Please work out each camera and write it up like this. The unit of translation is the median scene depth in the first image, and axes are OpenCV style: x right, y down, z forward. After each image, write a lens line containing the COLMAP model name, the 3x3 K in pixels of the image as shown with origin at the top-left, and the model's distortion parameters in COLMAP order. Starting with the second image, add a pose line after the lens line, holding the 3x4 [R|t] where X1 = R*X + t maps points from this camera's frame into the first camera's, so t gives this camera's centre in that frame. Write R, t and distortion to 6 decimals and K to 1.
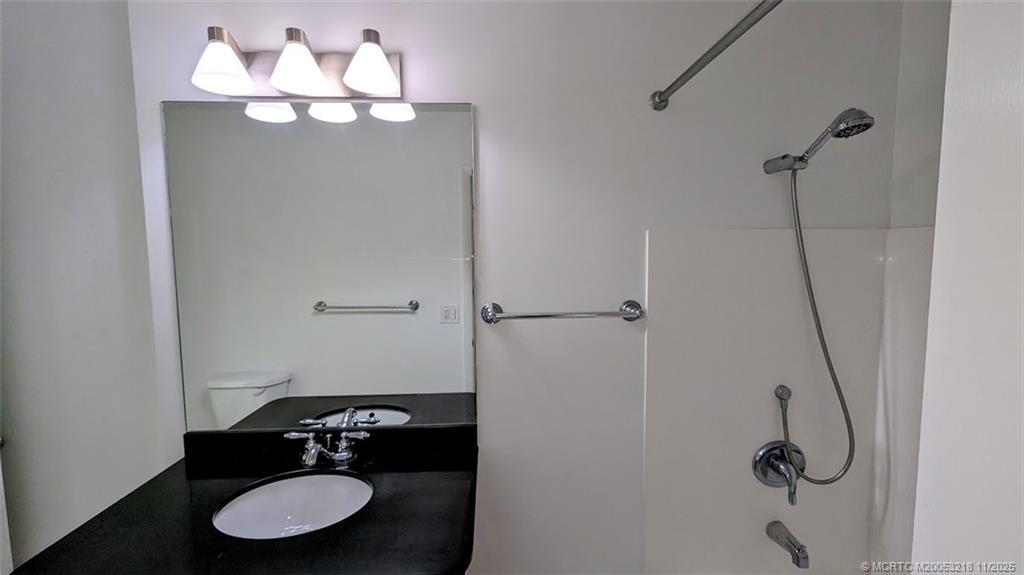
lens RADIAL K [[417.7, 0, 512.0], [0, 417.7, 287.5], [0, 0, 1]] dist [0.000363, -0.000024]
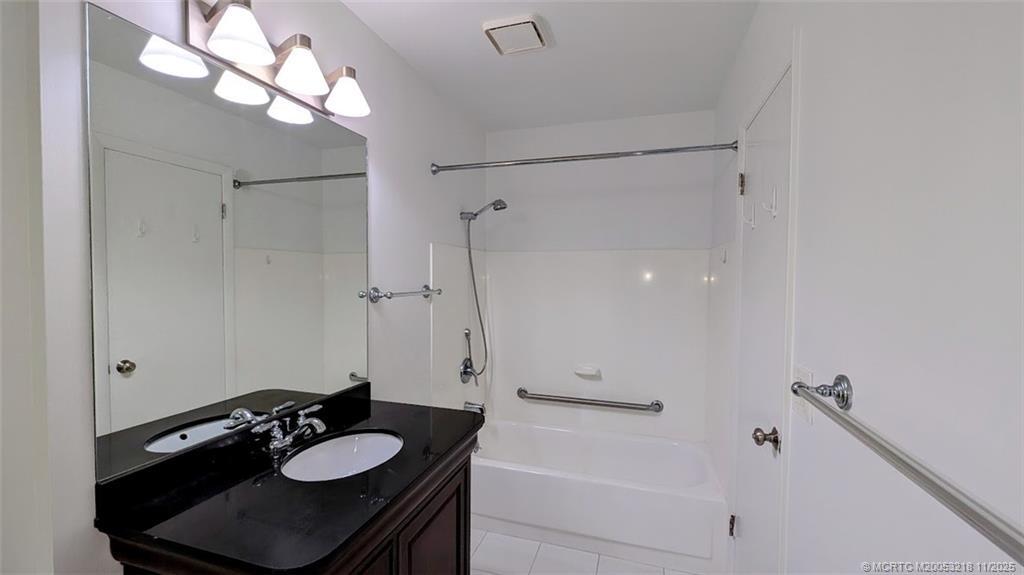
lens RADIAL K [[417.7, 0, 512.0], [0, 417.7, 287.5], [0, 0, 1]] dist [0.000363, -0.000024]
pose [[0.351837, -0.014910, 0.935943, -1.128038], [0.062024, 0.998047, -0.007416, 0.075027], [-0.934004, 0.060661, 0.352075, 0.113090]]
